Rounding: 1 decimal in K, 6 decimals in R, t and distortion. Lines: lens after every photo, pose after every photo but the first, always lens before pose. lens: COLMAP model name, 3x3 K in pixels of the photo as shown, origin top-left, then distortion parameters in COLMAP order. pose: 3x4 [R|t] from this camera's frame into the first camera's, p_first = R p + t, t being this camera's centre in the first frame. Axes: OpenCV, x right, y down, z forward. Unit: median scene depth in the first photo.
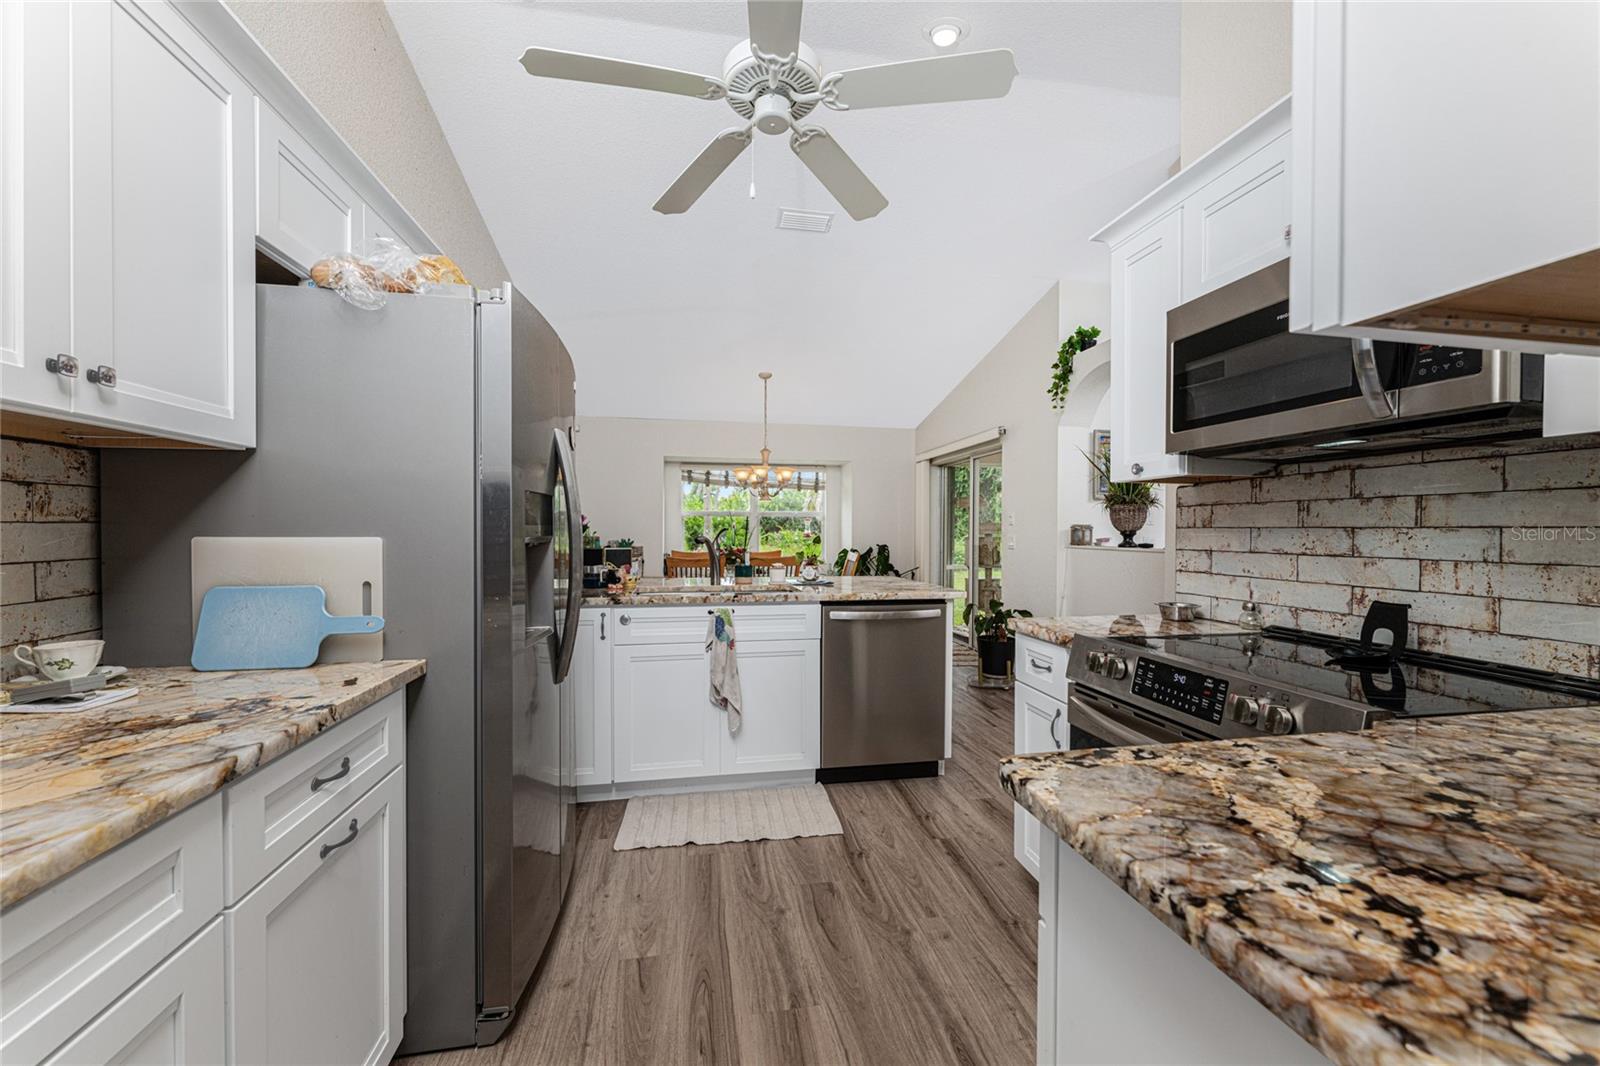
lens RADIAL K [[635.7, 0, 801.1], [0, 635.7, 536.6], [0, 0, 1]] dist [0.000979, -0.000087]
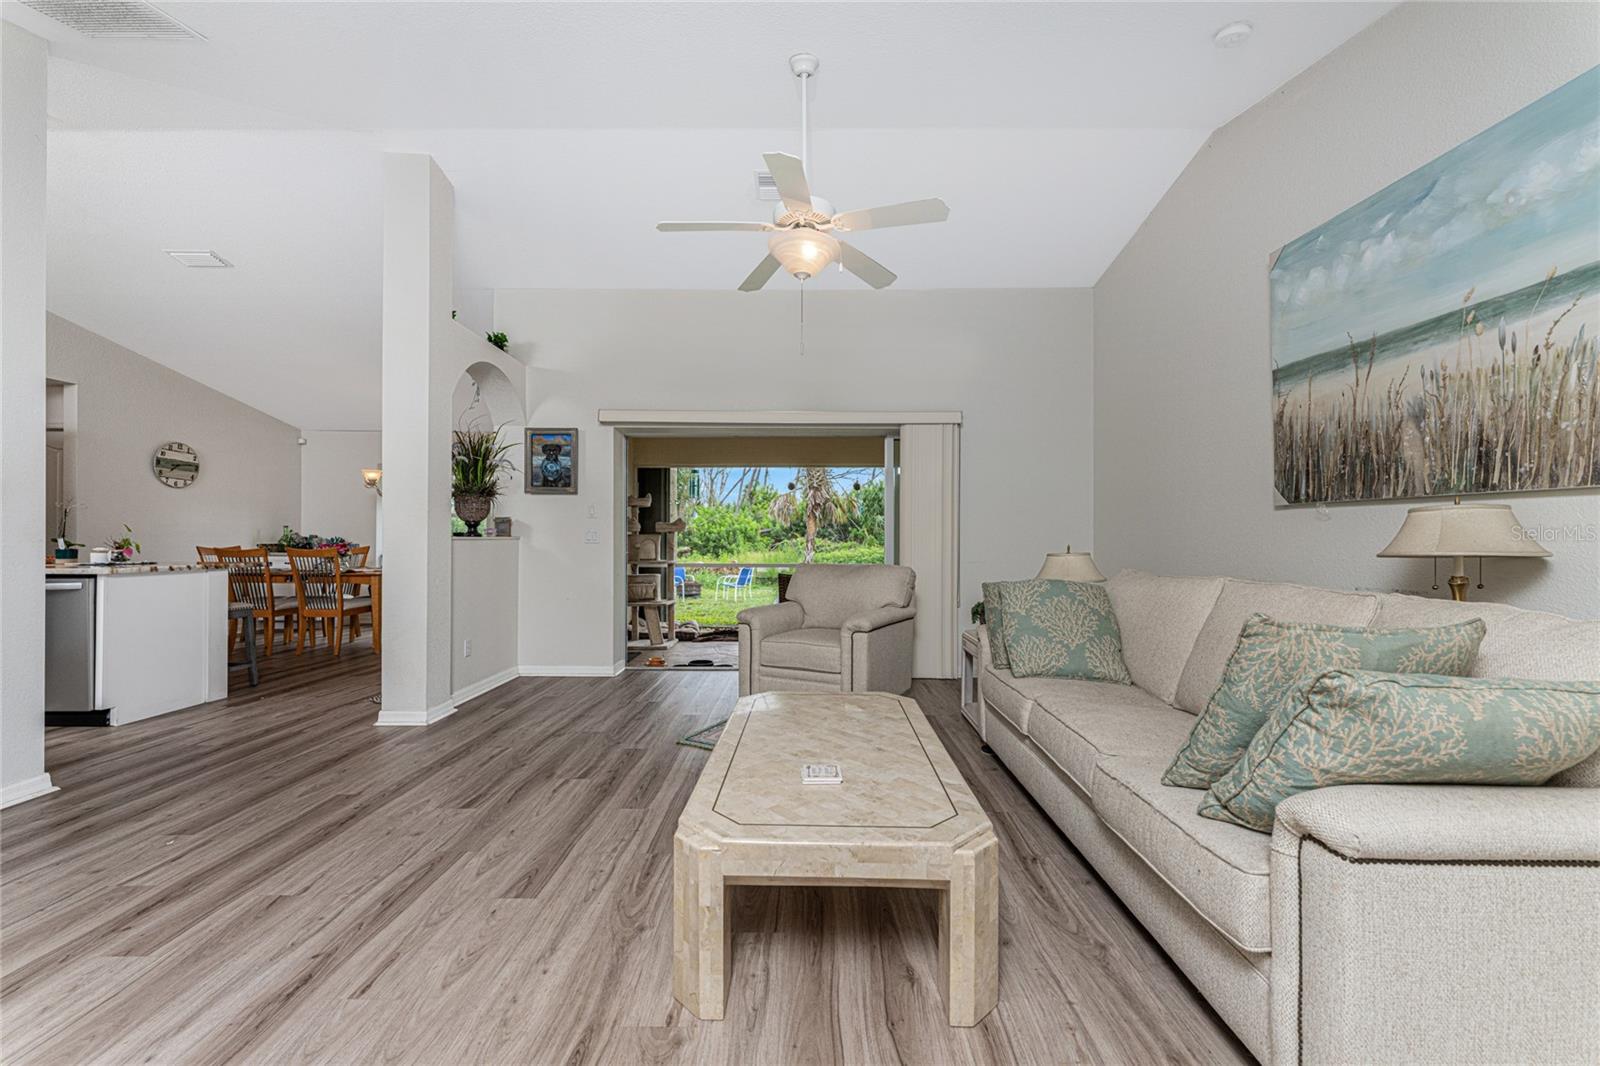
lens RADIAL K [[635.7, 0, 802.9], [0, 635.7, 535.7], [0, 0, 1]] dist [0.000979, -0.000087]
pose [[0.983633, -0.002961, -0.180158, 2.346765], [0.000131, 0.999876, -0.015719, 0.060717], [0.180182, 0.015438, 0.983512, 0.088855]]
